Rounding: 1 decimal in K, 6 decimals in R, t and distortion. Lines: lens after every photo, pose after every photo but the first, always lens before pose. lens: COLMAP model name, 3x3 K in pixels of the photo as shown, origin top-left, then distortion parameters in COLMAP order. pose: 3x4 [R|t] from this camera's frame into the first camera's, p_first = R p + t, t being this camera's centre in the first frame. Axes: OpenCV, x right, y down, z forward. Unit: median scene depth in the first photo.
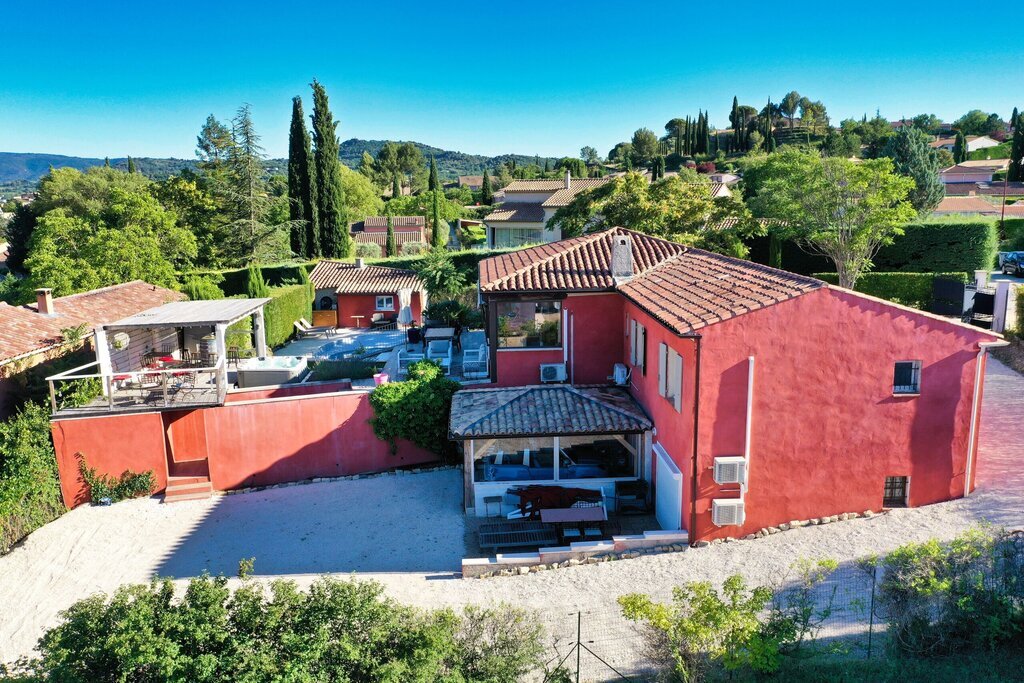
lens RADIAL K [[777.2, 0, 512.0], [0, 777.2, 341.5], [0, 0, 1]] dist [0.002719, 0.001420]
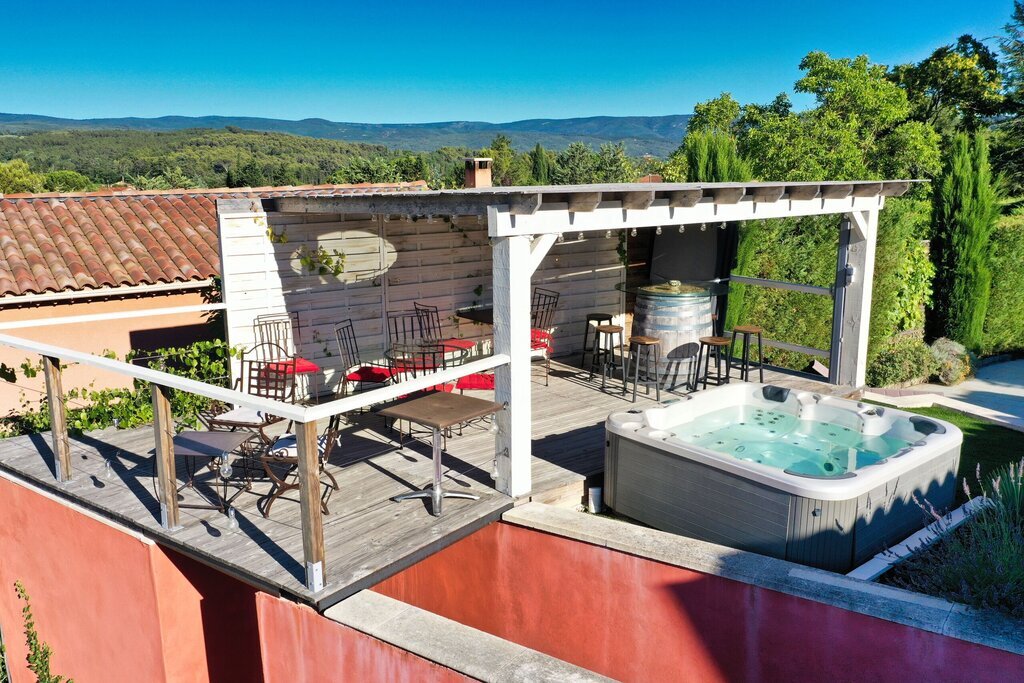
lens RADIAL K [[777.2, 0, 512.0], [0, 777.2, 341.5], [0, 0, 1]] dist [0.002719, 0.001420]
pose [[0.559258, 0.173043, -0.810732, -0.172236], [-0.139241, 0.983685, 0.113907, -0.011186], [0.817216, 0.049184, 0.574228, 0.808534]]
